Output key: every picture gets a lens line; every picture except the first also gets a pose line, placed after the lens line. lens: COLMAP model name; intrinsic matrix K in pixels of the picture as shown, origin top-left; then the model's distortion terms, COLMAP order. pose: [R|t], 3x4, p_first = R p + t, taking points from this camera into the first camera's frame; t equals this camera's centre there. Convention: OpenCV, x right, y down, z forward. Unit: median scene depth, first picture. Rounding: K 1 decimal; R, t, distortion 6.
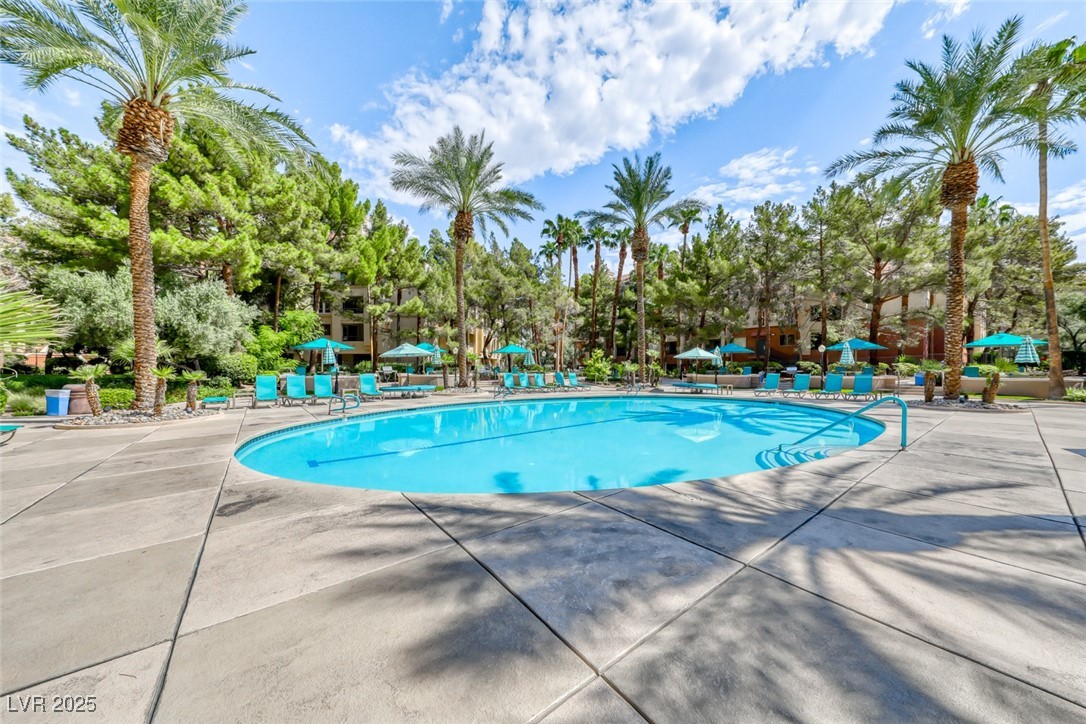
lens RADIAL K [[375.7, 0, 550.1], [0, 375.7, 368.6], [0, 0, 1]] dist [-0.003120, -0.000270]
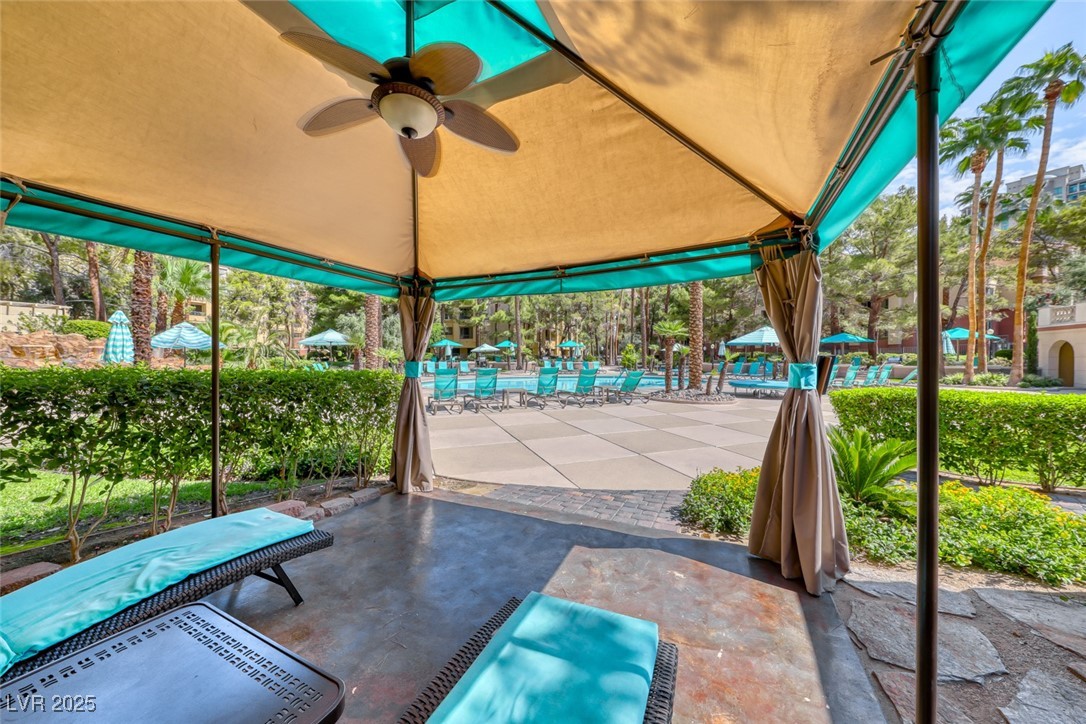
lens RADIAL K [[375.7, 0, 539.1], [0, 375.7, 360.4], [0, 0, 1]] dist [-0.003120, -0.000270]
pose [[0.949330, 0.004802, -0.314243, 0.310139], [-0.002559, 0.999968, 0.007547, -0.003452], [0.314270, -0.006361, 0.949312, -0.448279]]
